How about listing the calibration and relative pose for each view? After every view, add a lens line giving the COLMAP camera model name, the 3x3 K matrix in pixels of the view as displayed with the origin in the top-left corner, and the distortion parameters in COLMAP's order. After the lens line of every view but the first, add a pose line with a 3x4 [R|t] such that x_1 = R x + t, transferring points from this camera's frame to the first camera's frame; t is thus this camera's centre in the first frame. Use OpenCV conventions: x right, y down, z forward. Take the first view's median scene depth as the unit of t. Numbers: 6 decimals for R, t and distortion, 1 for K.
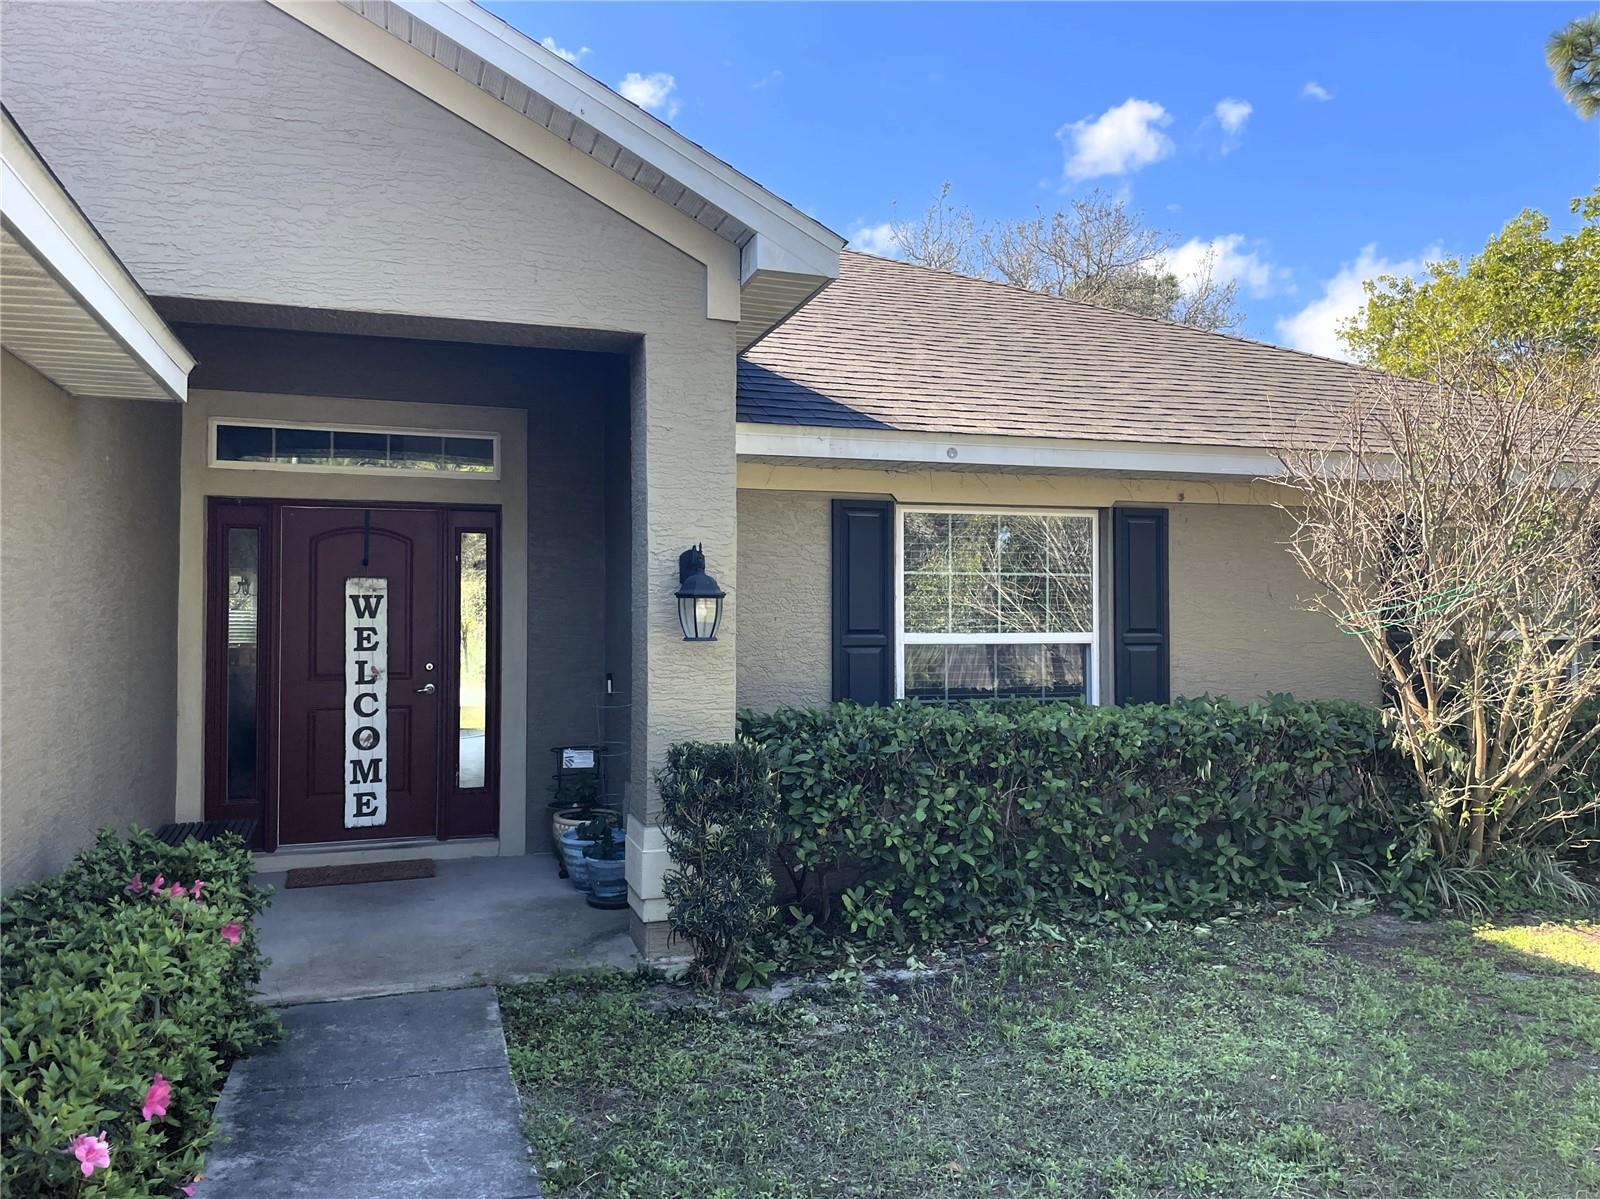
lens RADIAL K [[1203.5, 0, 798.7], [0, 1203.5, 597.6], [0, 0, 1]] dist [0.003112, 0.000588]
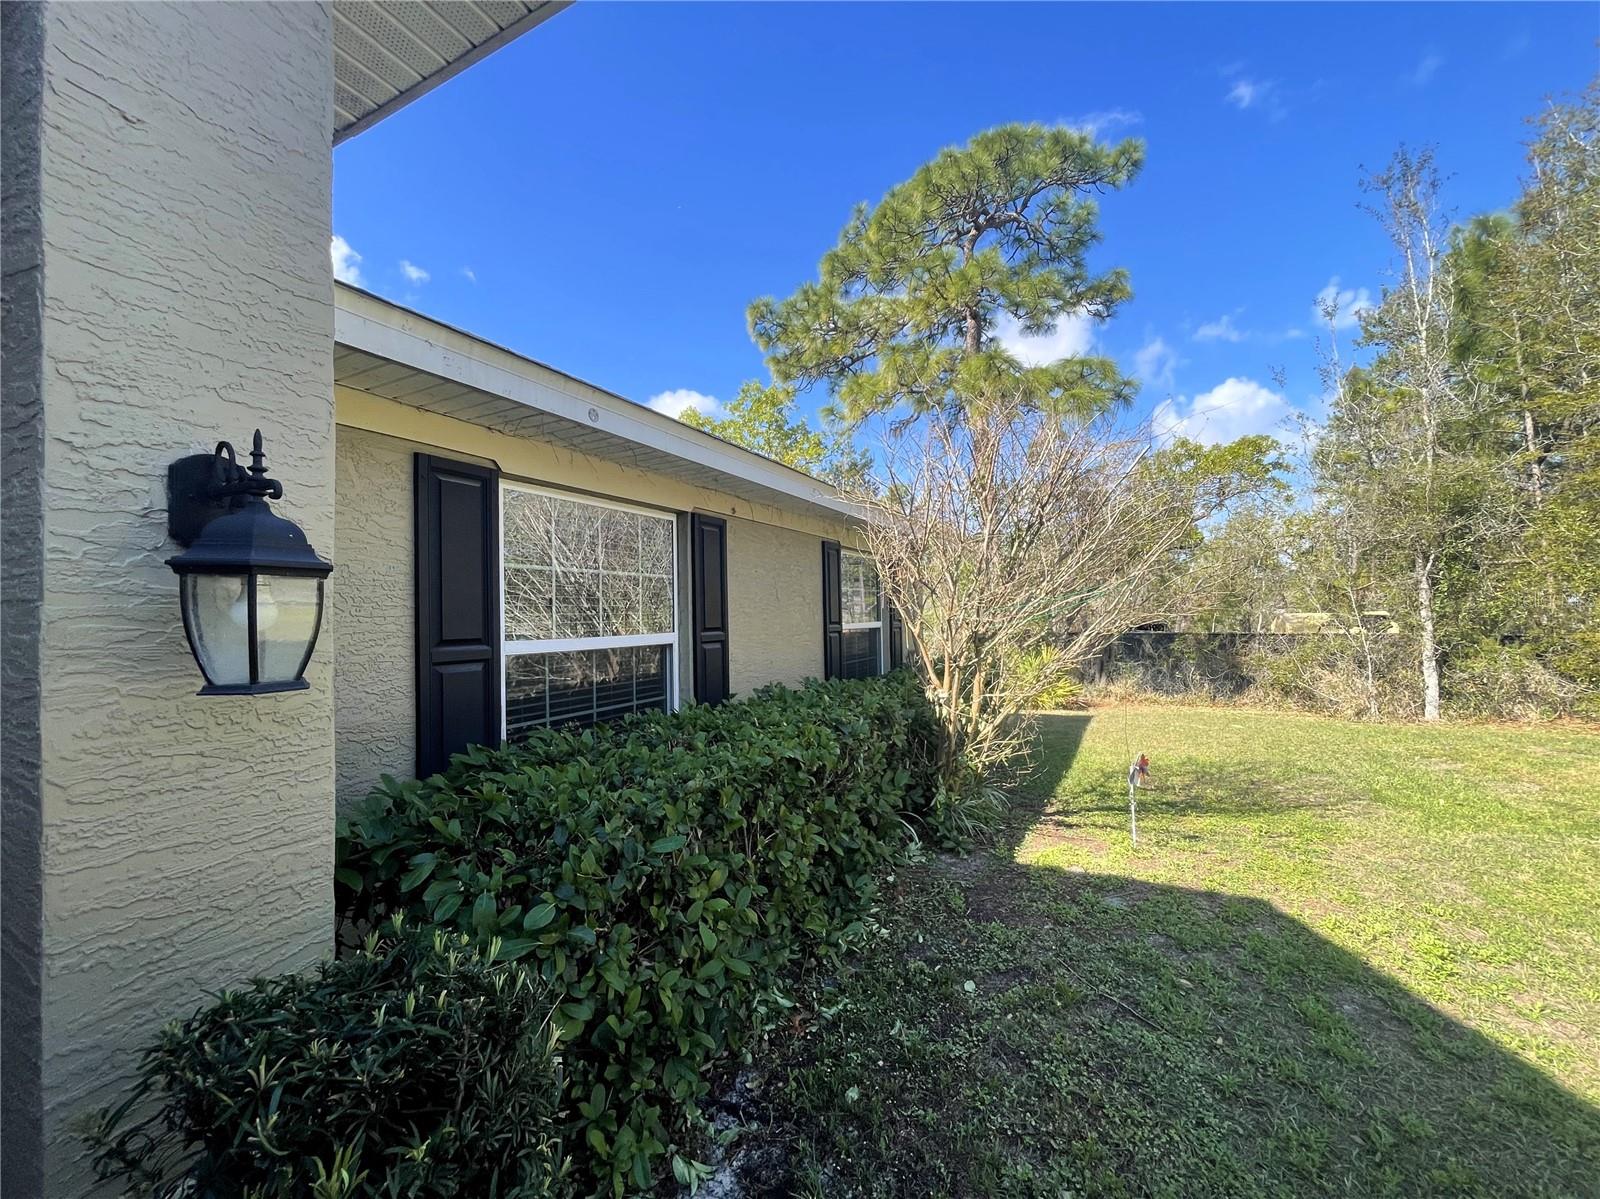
lens RADIAL K [[676.5, 0, 822.6], [0, 676.5, 599.4], [0, 0, 1]] dist [-0.003375, 0.000359]
pose [[0.706715, 0.002546, 0.707493, -0.081807], [0.007390, 0.999912, -0.010980, 0.008620], [-0.707459, 0.012989, 0.706635, 0.558954]]
